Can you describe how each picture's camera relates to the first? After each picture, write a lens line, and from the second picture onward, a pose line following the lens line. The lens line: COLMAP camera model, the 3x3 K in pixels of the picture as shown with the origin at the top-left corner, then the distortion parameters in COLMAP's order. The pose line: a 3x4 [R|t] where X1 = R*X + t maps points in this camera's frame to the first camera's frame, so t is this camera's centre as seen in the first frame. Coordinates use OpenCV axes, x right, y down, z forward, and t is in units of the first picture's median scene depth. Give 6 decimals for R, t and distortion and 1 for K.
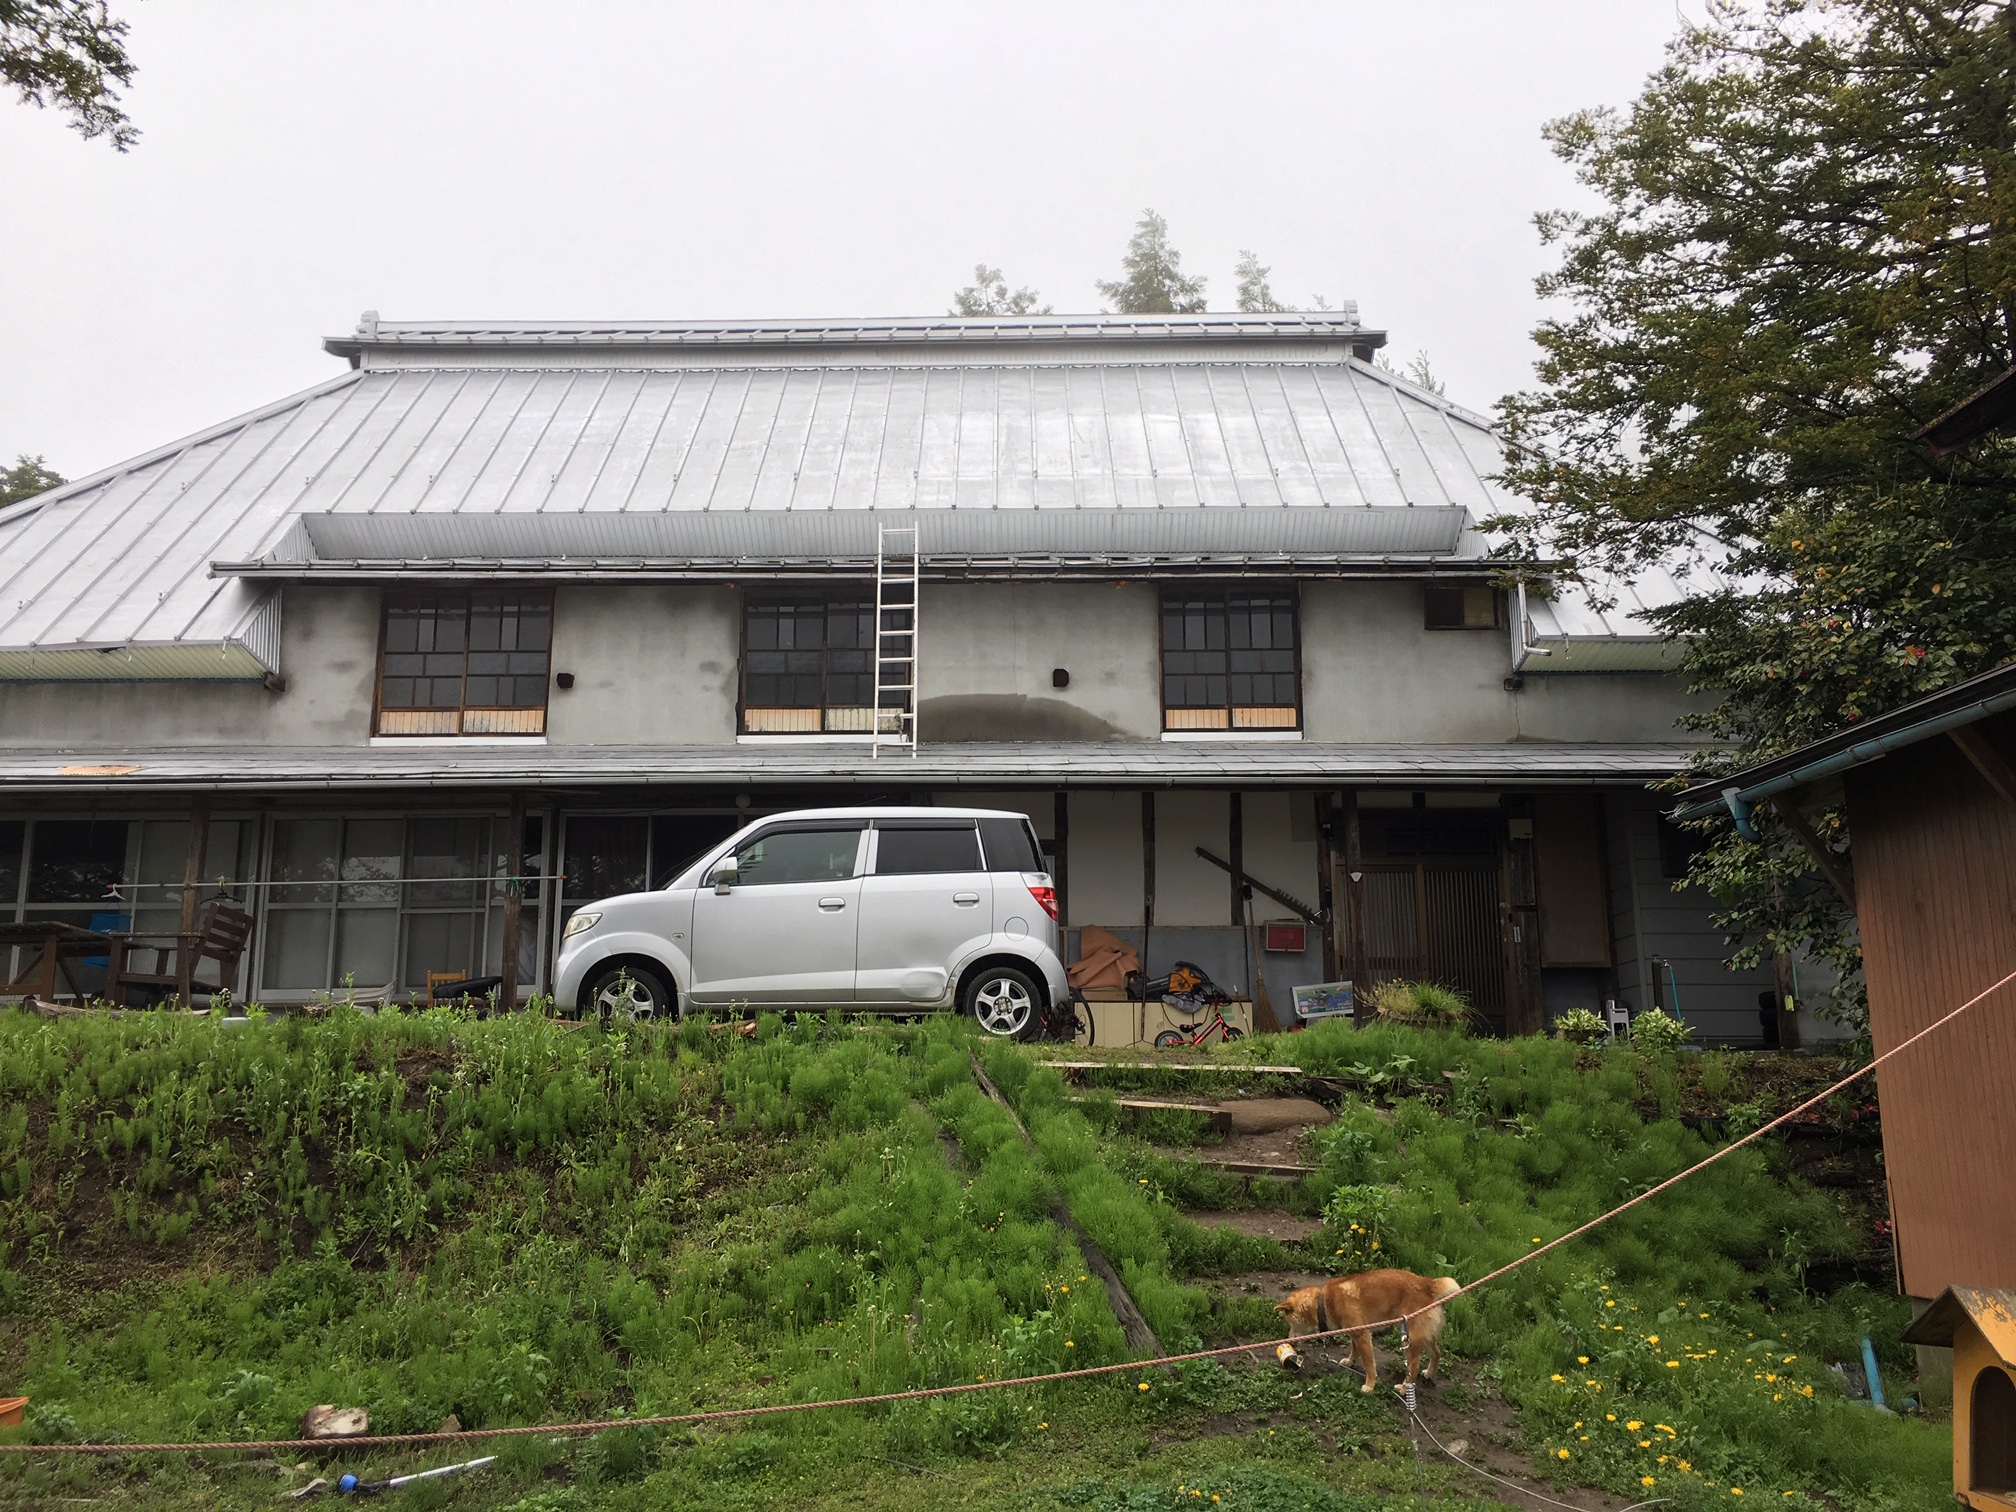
lens RADIAL K [[1711.0, 0, 1008.0], [0, 1711.0, 756.0], [0, 0, 1]] dist [0.092769, -0.127400]
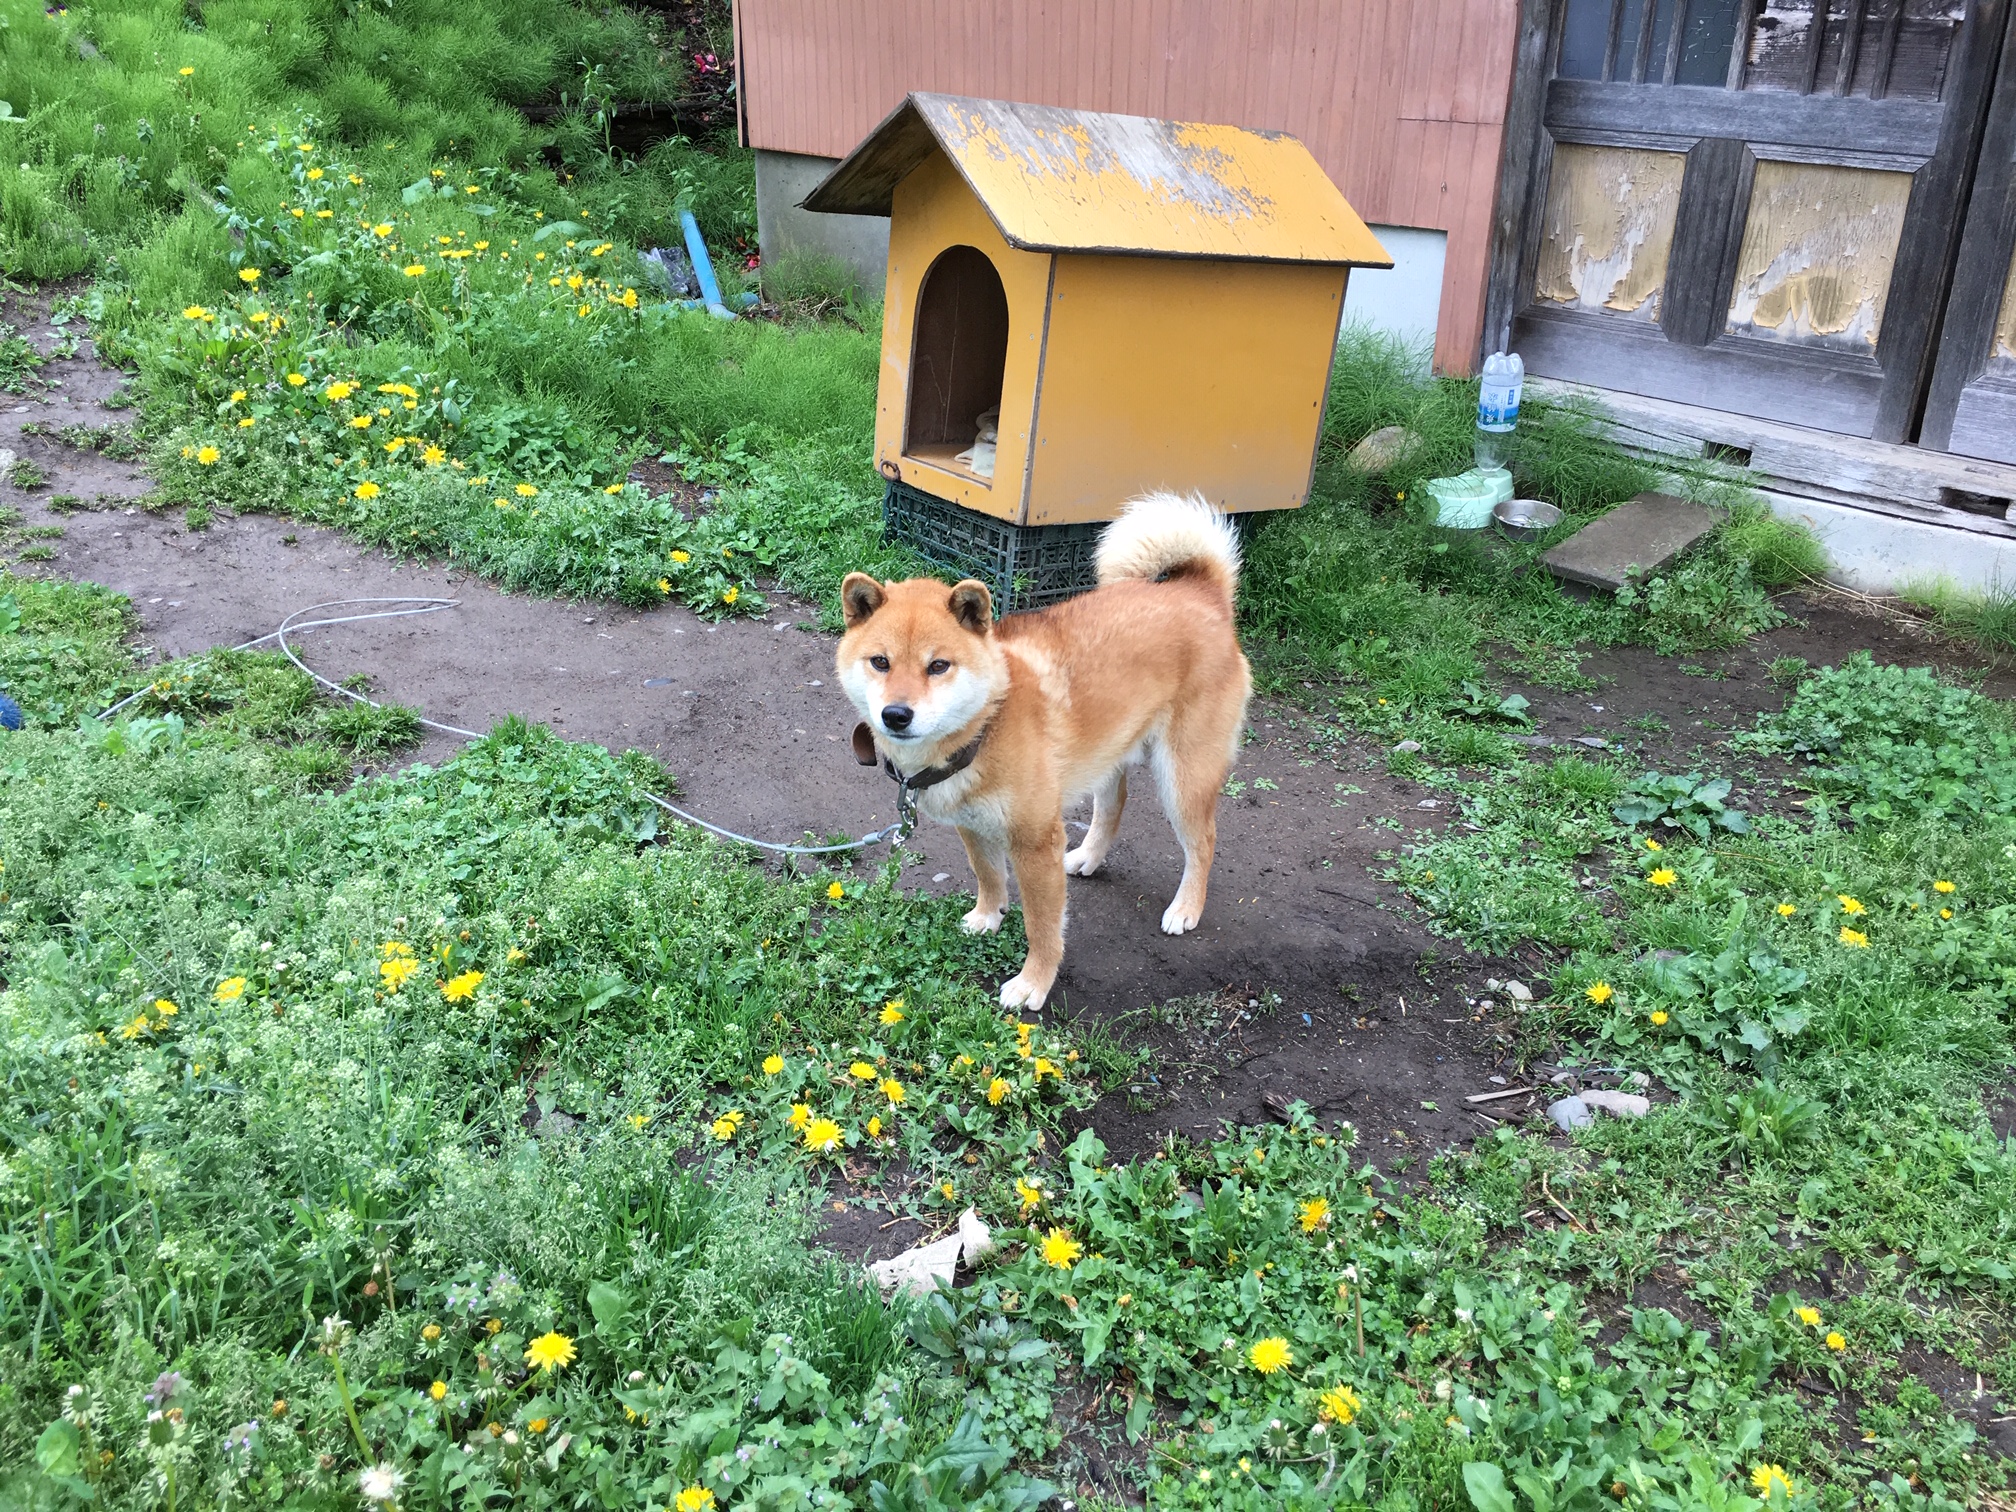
lens RADIAL K [[1711.0, 0, 1008.0], [0, 1711.0, 756.0], [0, 0, 1]] dist [0.092769, -0.127400]
pose [[0.799675, -0.225744, 0.556380, 0.182606], [-0.137683, 0.833000, 0.535869, 0.148104], [-0.584434, -0.505125, 0.635048, 0.436389]]
